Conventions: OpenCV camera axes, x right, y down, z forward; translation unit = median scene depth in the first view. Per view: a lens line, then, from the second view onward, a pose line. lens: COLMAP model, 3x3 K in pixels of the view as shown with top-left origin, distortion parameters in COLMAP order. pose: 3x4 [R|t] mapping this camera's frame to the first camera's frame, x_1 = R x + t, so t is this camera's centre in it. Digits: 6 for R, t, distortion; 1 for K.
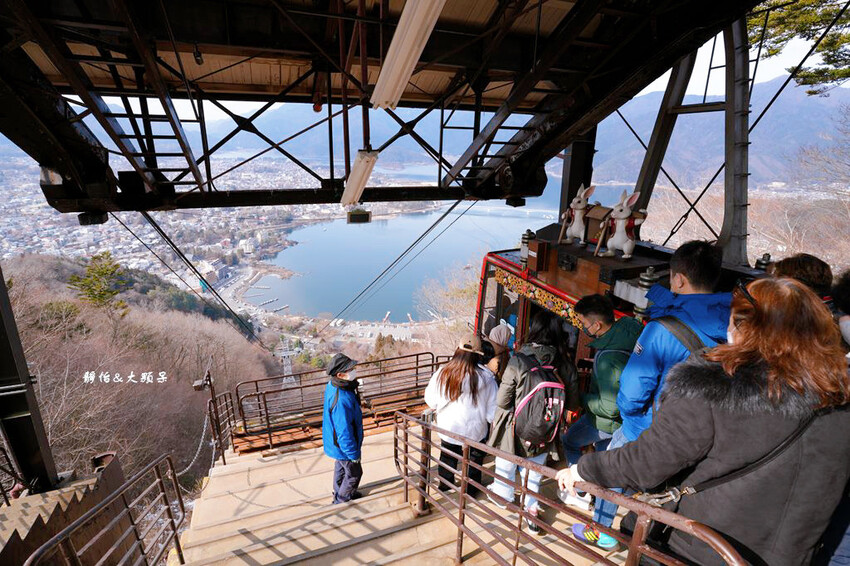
lens RADIAL K [[414.5, 0, 425.0], [0, 414.5, 283.0], [0, 0, 1]] dist [-0.080019, 0.039698]
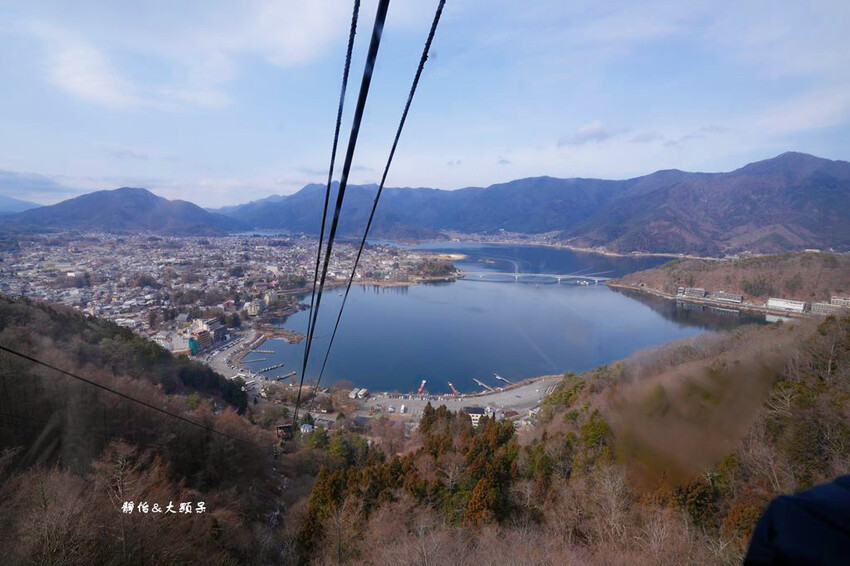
lens RADIAL K [[414.5, 0, 425.0], [0, 414.5, 283.0], [0, 0, 1]] dist [-0.080019, 0.039698]
pose [[0.999699, -0.005820, -0.023853, -0.052470], [0.001055, 0.980780, -0.195112, 0.032383], [0.024530, 0.195028, 0.980491, 0.162529]]
